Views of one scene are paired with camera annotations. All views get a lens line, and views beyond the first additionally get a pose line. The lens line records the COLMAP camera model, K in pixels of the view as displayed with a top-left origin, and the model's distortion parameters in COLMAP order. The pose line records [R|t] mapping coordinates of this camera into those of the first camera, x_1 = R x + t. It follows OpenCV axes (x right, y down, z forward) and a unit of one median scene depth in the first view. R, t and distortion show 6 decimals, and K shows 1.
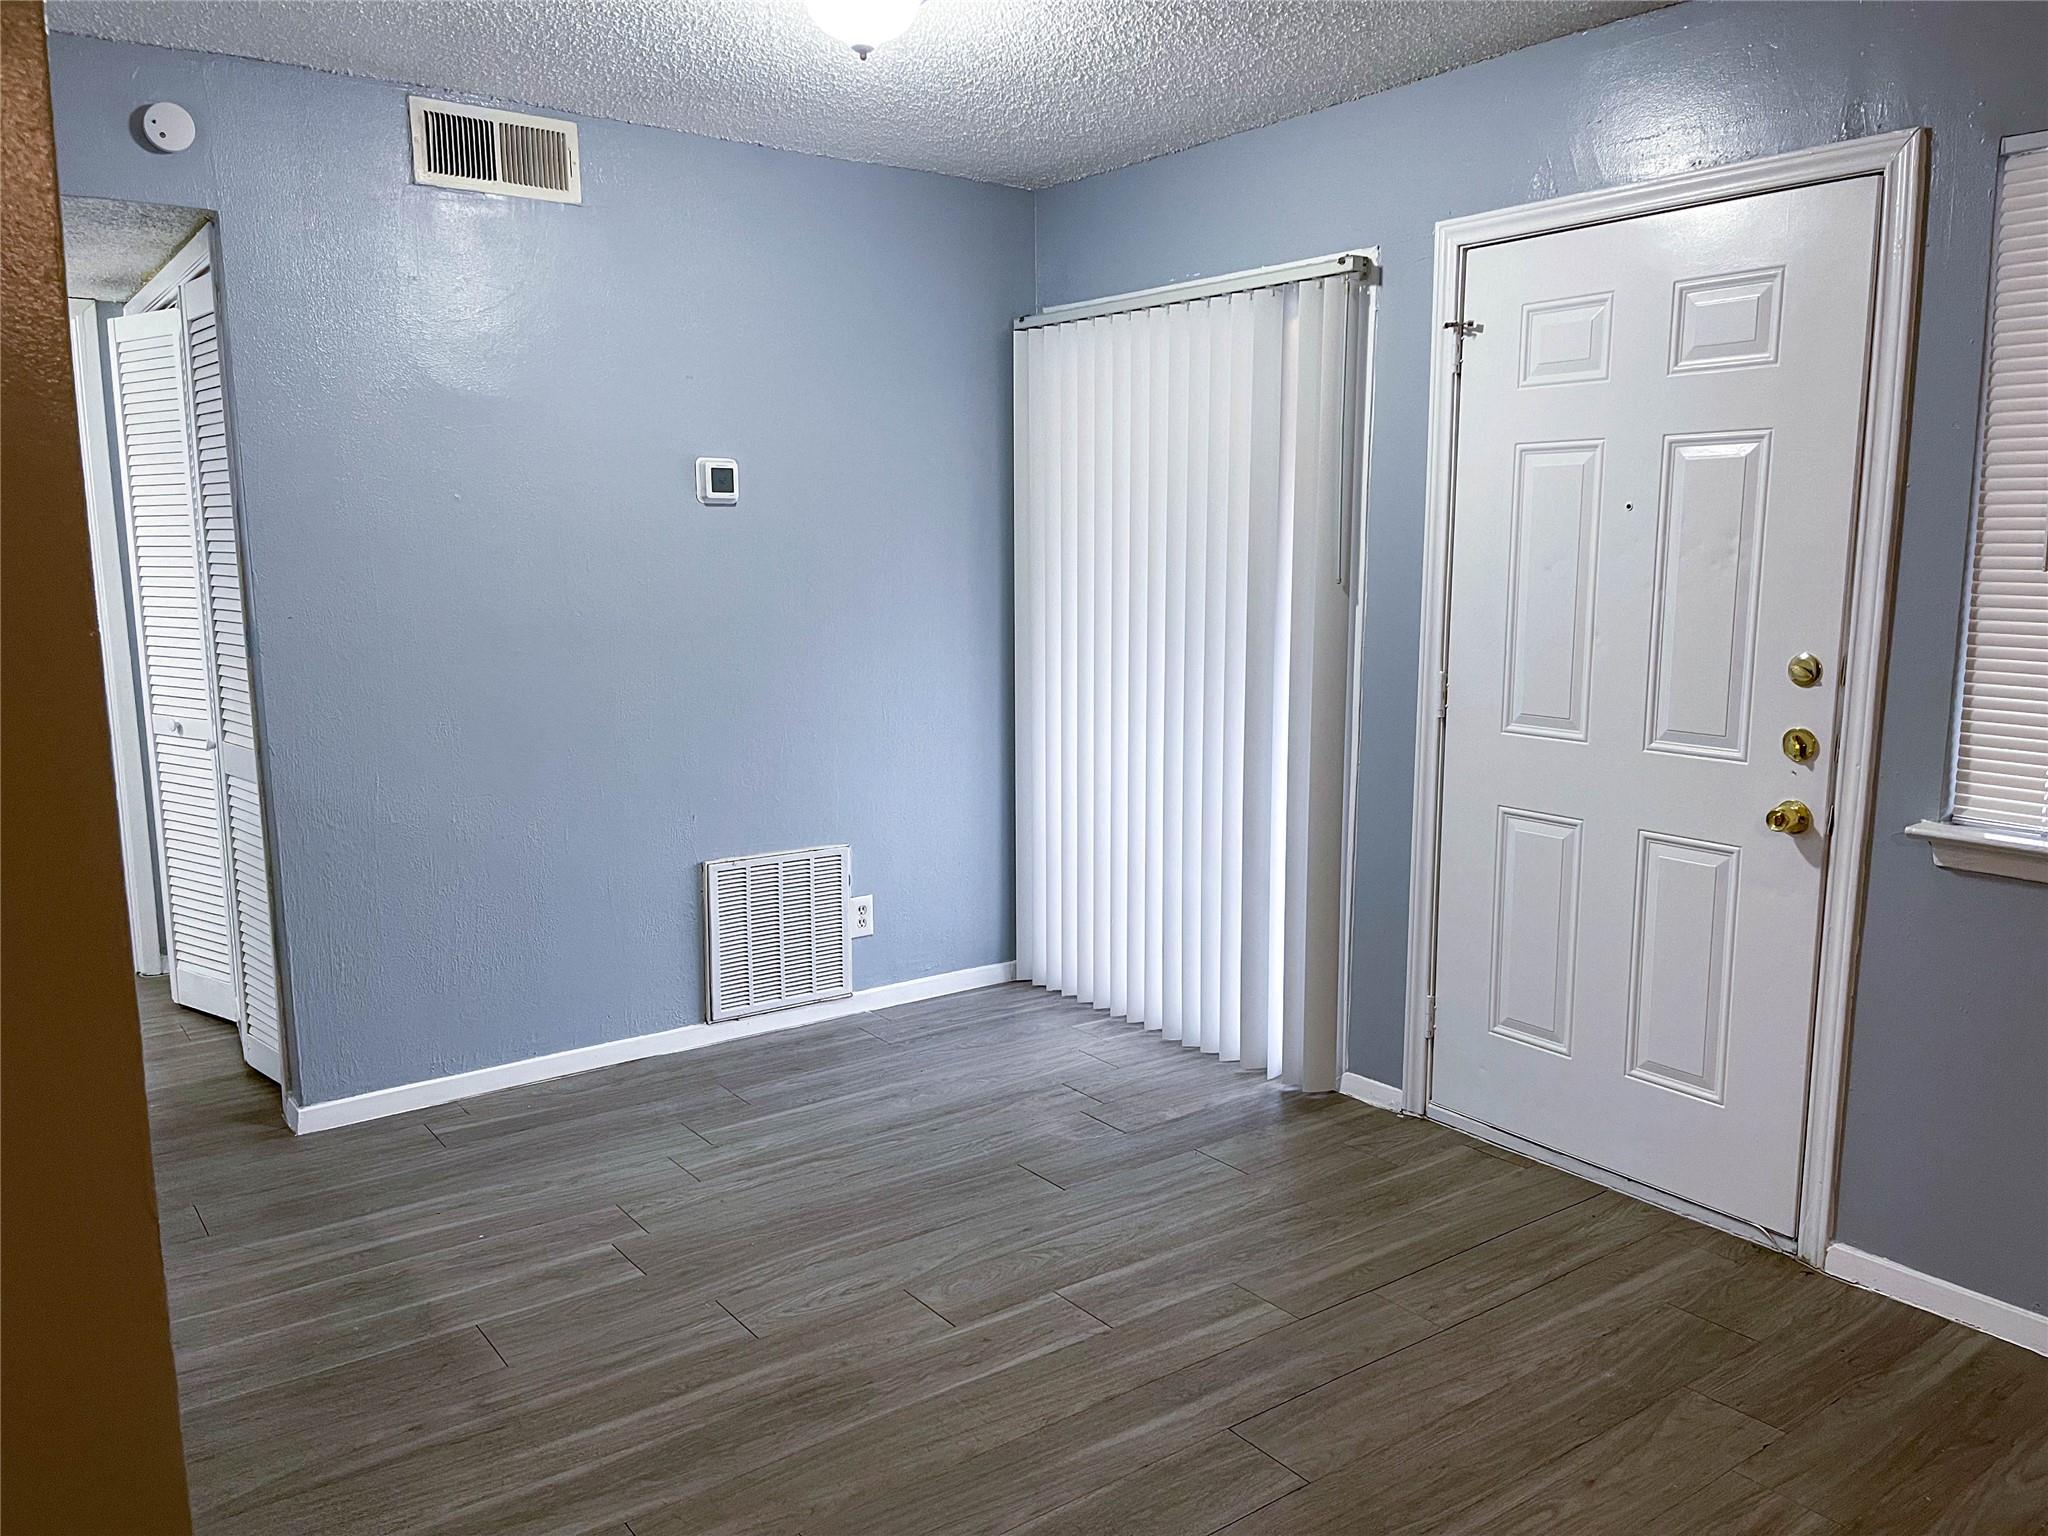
lens RADIAL K [[1541.6, 0, 1027.0], [0, 1541.6, 780.9], [0, 0, 1]] dist [0.073509, -0.097121]
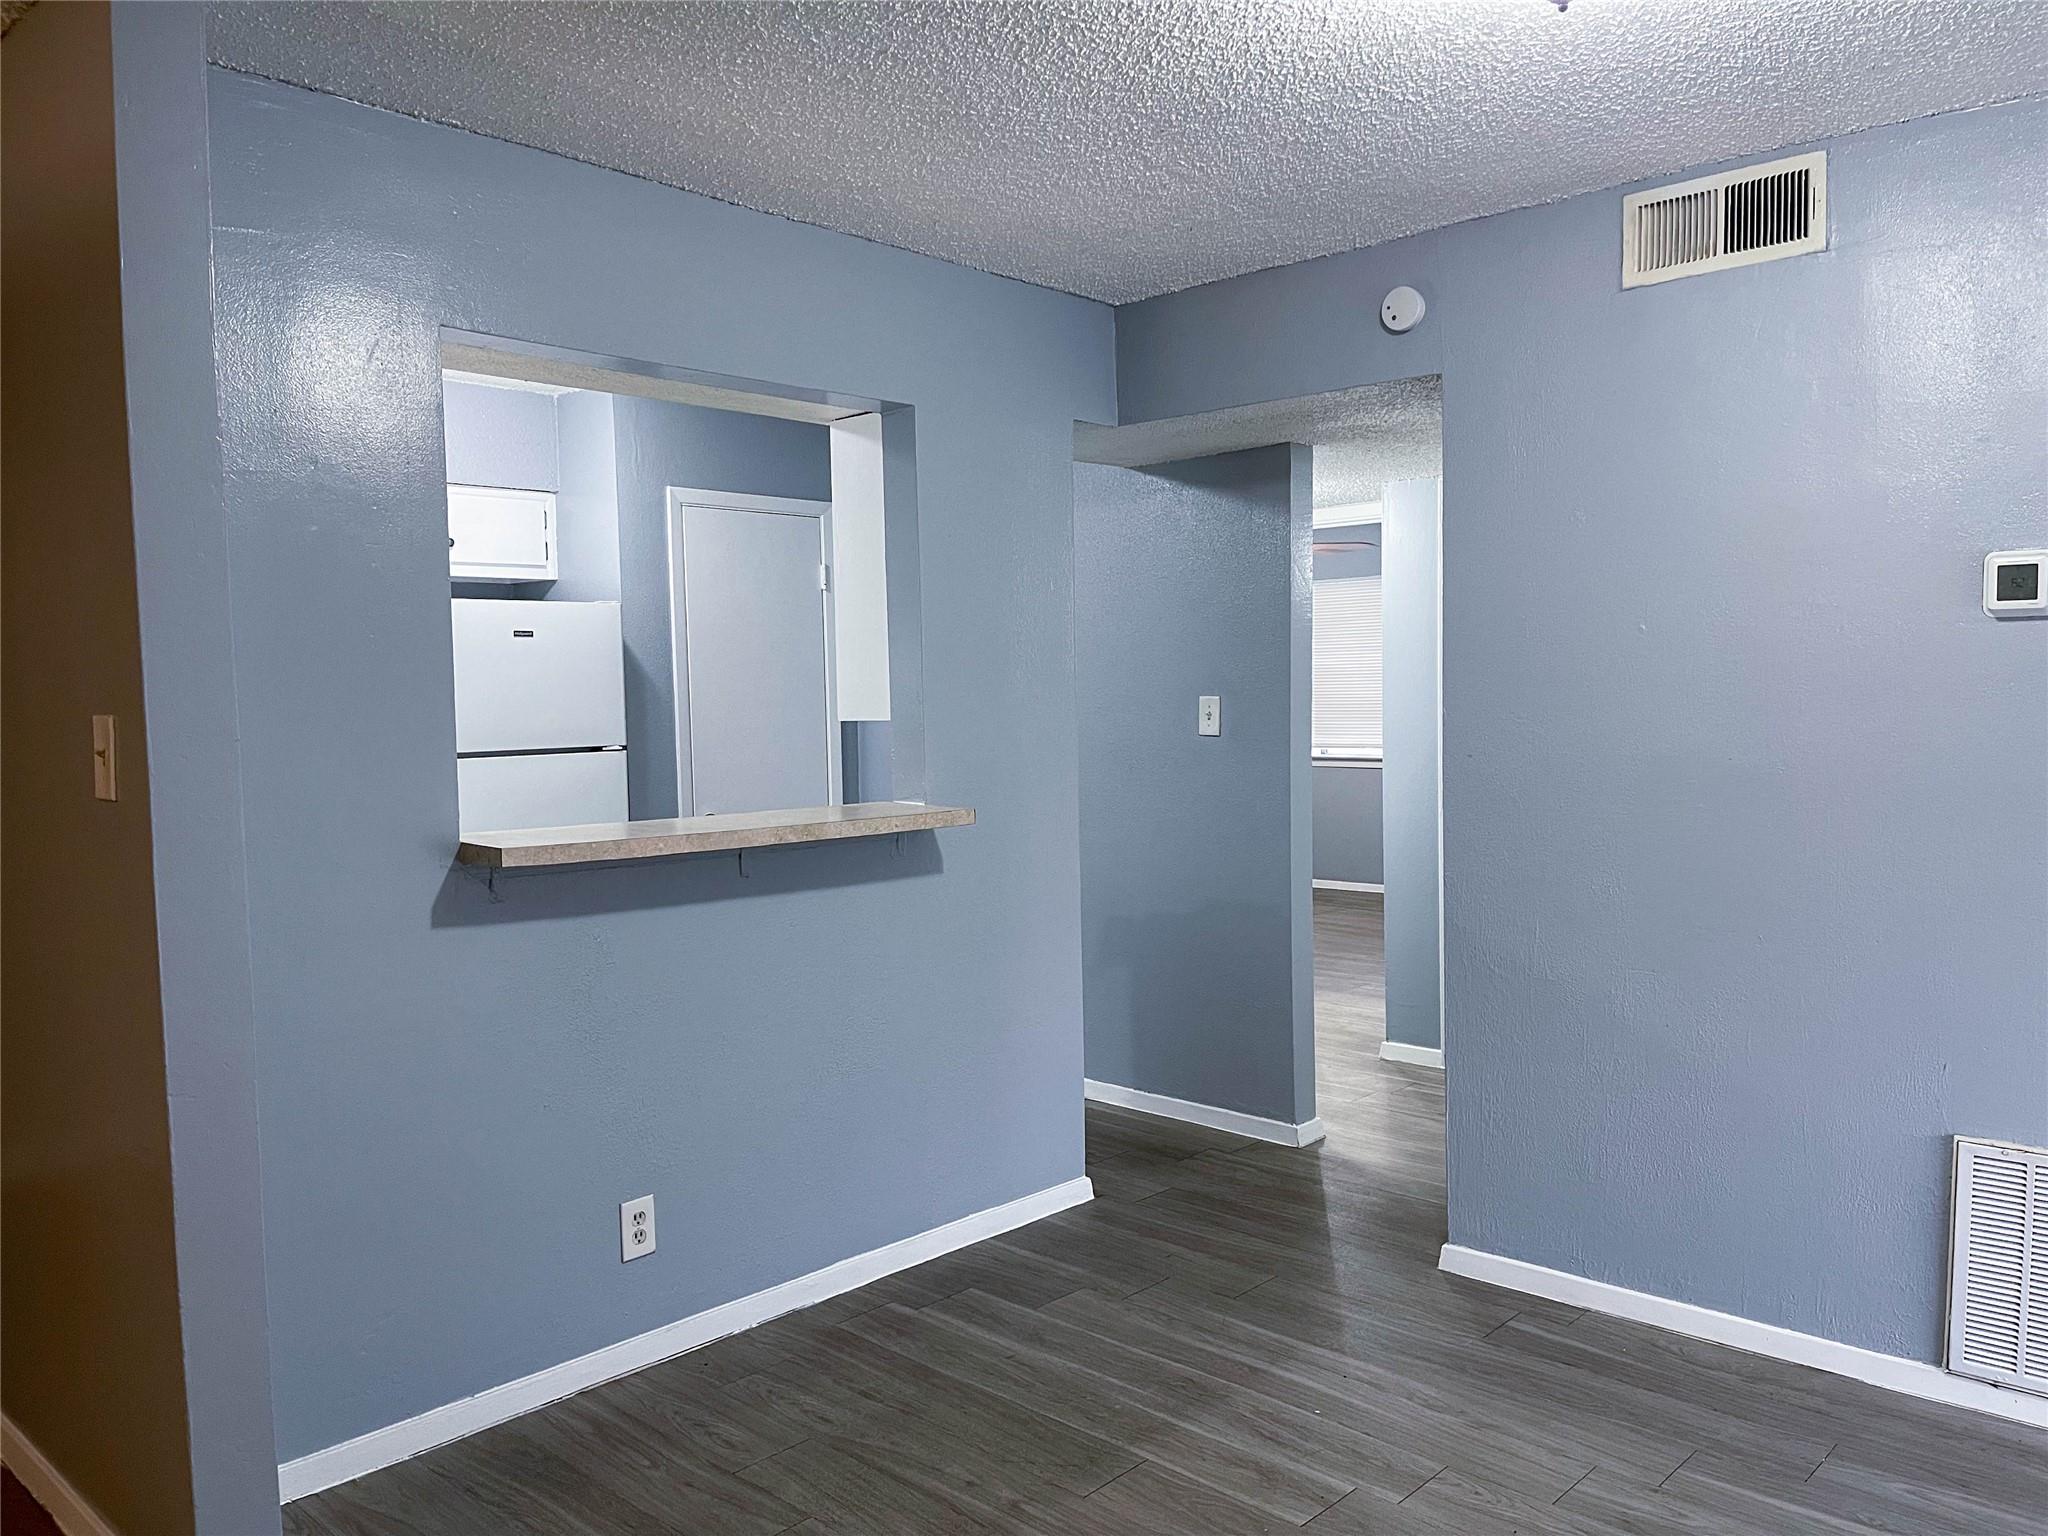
lens RADIAL K [[1541.6, 0, 1027.0], [0, 1541.6, 780.9], [0, 0, 1]] dist [0.073509, -0.097121]
pose [[0.182330, 0.057913, -0.981530, 0.449427], [-0.140338, 0.989576, 0.032319, -0.078287], [0.973171, 0.131853, 0.188557, 0.521261]]
